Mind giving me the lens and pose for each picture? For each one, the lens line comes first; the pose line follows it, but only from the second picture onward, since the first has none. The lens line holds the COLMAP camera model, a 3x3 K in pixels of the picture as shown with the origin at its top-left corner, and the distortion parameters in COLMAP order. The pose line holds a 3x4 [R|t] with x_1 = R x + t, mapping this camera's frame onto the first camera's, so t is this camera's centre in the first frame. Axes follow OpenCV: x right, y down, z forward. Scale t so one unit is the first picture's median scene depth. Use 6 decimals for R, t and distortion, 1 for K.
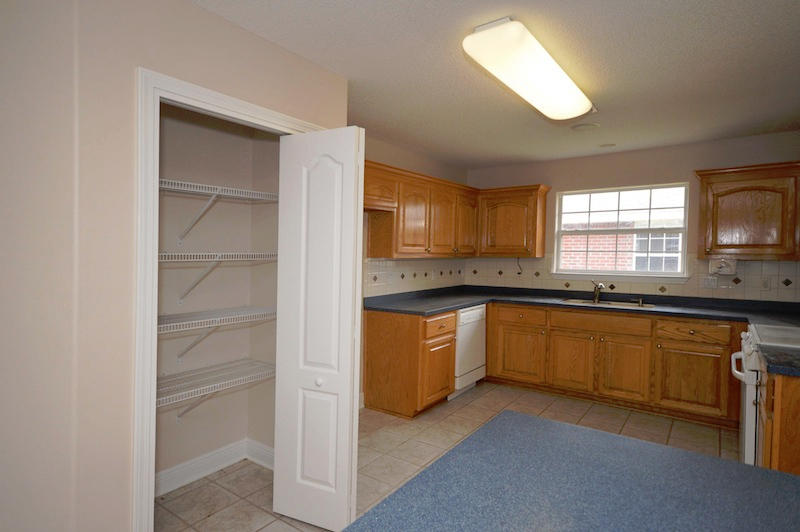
lens RADIAL K [[449.6, 0, 404.1], [0, 449.6, 270.3], [0, 0, 1]] dist [0.007036, 0.001073]
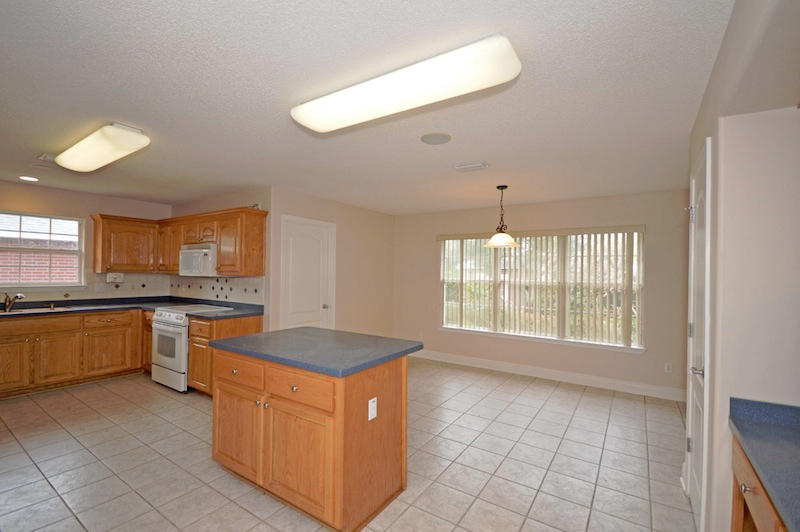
lens RADIAL K [[362.4, 0, 374.6], [0, 362.4, 267.9], [0, 0, 1]] dist [-0.000411, -0.004435]
pose [[-0.008942, 0.010691, 0.999903, -0.511720], [0.030993, 0.999465, -0.010409, -0.000227], [-0.999480, 0.030897, -0.009268, 0.087672]]
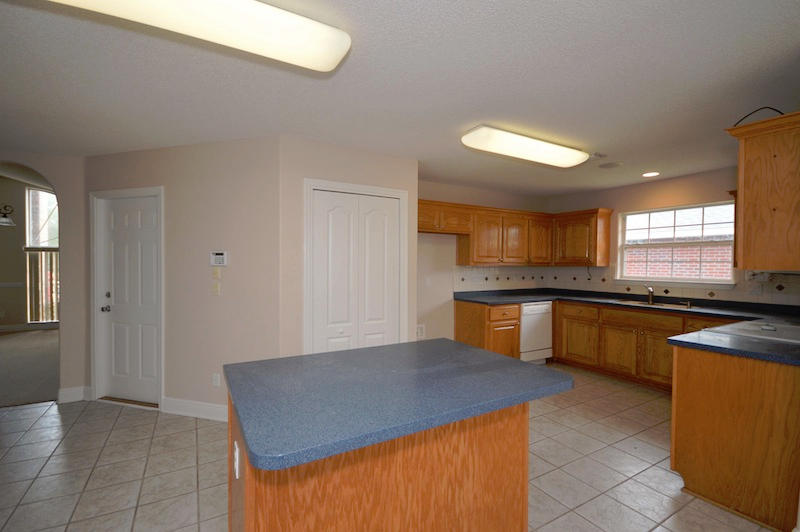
lens RADIAL K [[362.4, 0, 401.0], [0, 362.4, 266.7], [0, 0, 1]] dist [-0.000411, -0.004435]
pose [[0.913990, 0.007605, -0.405665, 0.221430], [-0.019971, 0.999456, -0.026262, 0.011225], [0.405245, 0.032105, 0.913644, -0.163232]]
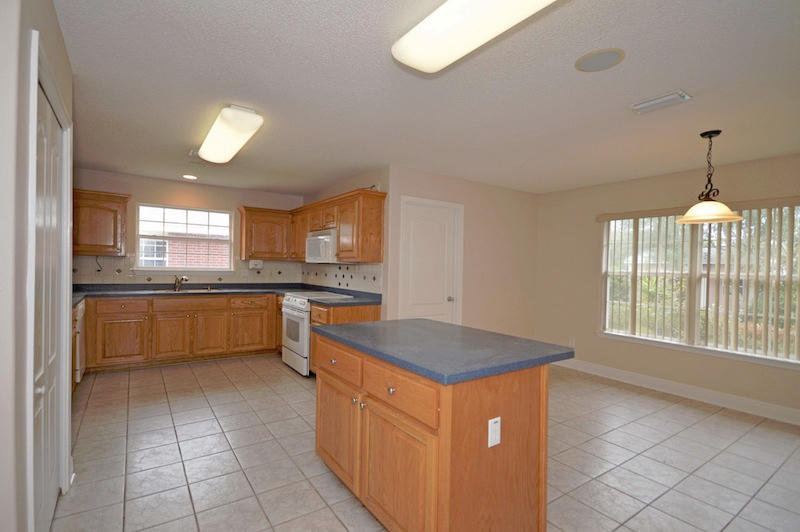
lens RADIAL K [[370.2, 0, 367.9], [0, 370.2, 267.5], [0, 0, 1]] dist [0.010847, -0.001639]
pose [[0.364683, -0.000057, 0.931132, -0.415039], [0.018090, 0.999812, -0.007024, 0.019895], [-0.930956, 0.019406, 0.364615, 0.070529]]
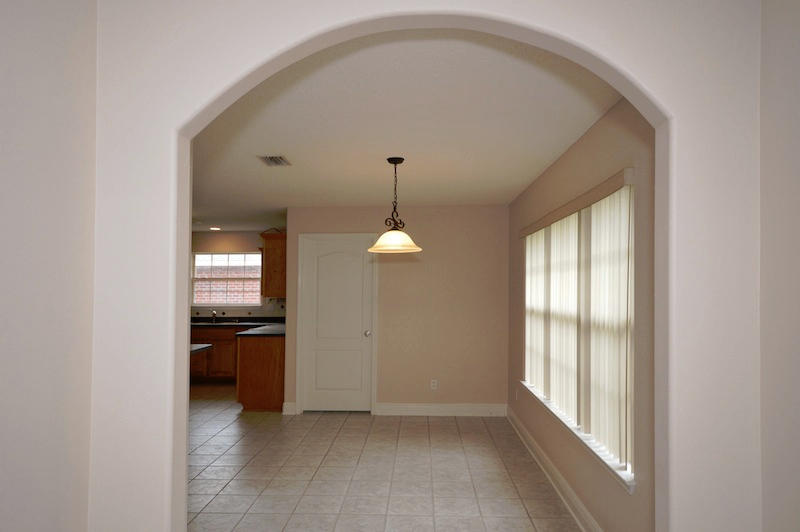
lens RADIAL K [[525.0, 0, 392.6], [0, 525.0, 268.5], [0, 0, 1]] dist [0.002813, 0.006214]
pose [[0.838445, 0.020805, 0.544589, -0.063671], [0.025891, 0.996622, -0.077935, 0.041158], [-0.544371, 0.079444, 0.835074, -0.974166]]
